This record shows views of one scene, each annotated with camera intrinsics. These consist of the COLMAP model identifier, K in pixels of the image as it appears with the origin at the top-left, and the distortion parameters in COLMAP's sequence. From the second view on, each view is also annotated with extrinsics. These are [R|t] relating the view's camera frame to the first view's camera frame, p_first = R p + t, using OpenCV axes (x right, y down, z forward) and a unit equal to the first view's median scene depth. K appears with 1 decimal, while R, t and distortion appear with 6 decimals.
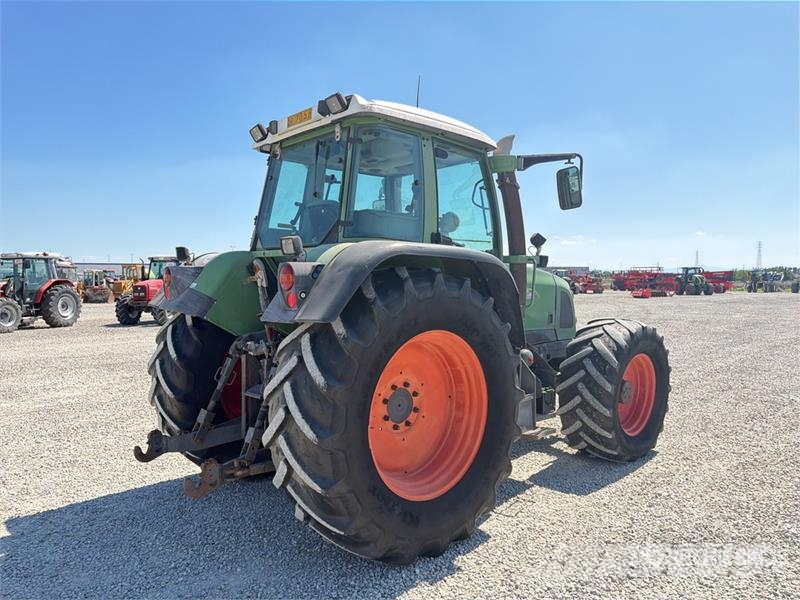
lens RADIAL K [[570.3, 0, 405.5], [0, 570.3, 300.6], [0, 0, 1]] dist [0.056554, -0.080411]
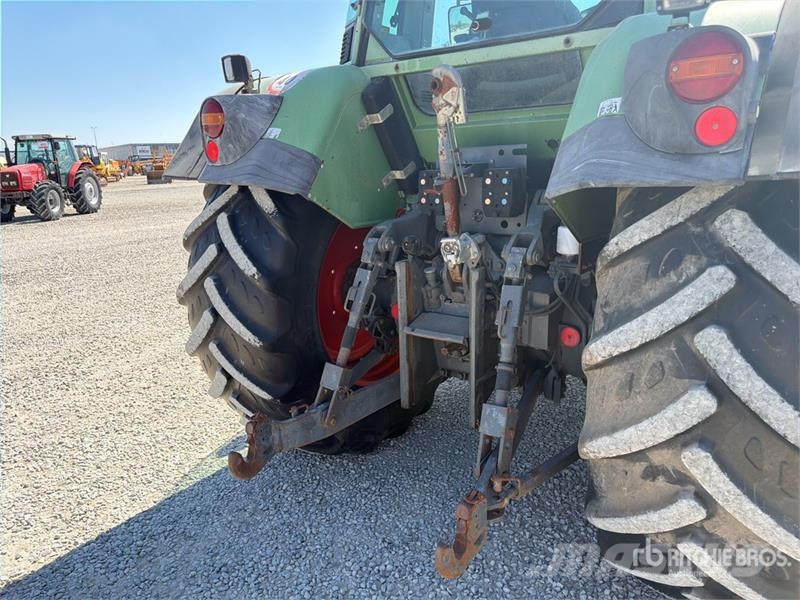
lens RADIAL K [[570.3, 0, 397.3], [0, 570.3, 300.8], [0, 0, 1]] dist [0.056554, -0.080411]
pose [[0.983042, -0.064463, 0.171677, -0.355653], [0.029256, 0.979318, 0.200199, 0.021038], [-0.181032, -0.191781, 0.964597, 0.446987]]
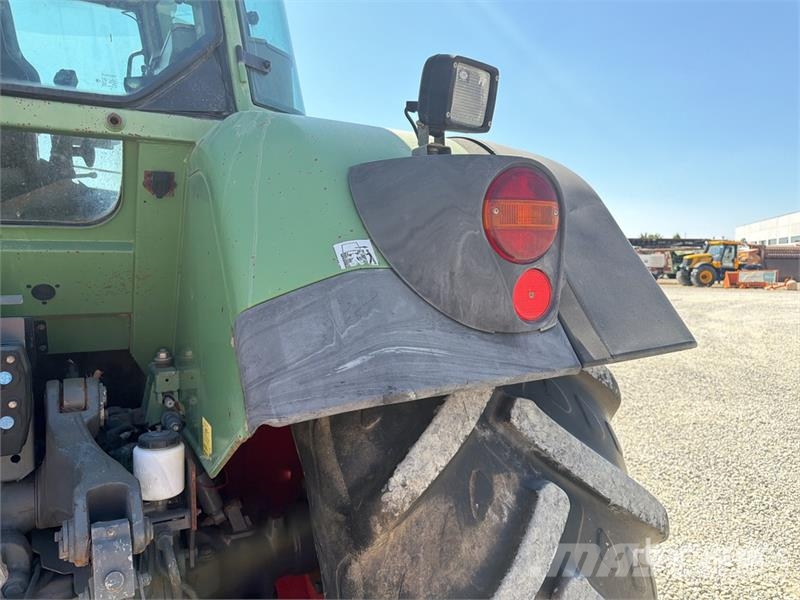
lens RADIAL K [[570.3, 0, 401.5], [0, 570.3, 296.8], [0, 0, 1]] dist [0.056554, -0.080411]
pose [[0.225081, -0.048459, 0.973134, -0.353164], [0.040080, 0.998378, 0.040446, -0.011526], [-0.973515, 0.029899, 0.226658, 0.713096]]
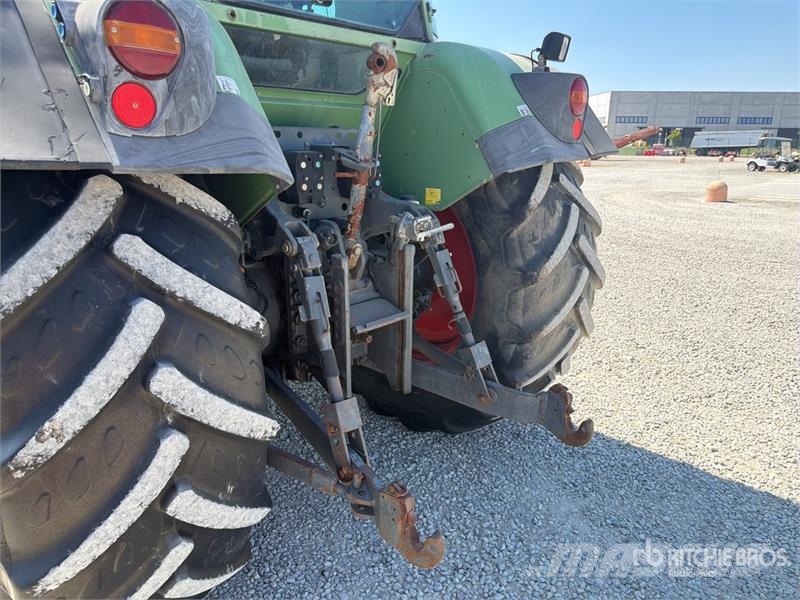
lens RADIAL K [[570.3, 0, 393.0], [0, 570.3, 298.7], [0, 0, 1]] dist [0.056554, -0.080411]
pose [[-0.068258, -0.256460, 0.964142, -0.697335], [0.031821, 0.965344, 0.259033, 0.006750], [-0.997160, 0.048361, -0.057732, 0.925707]]
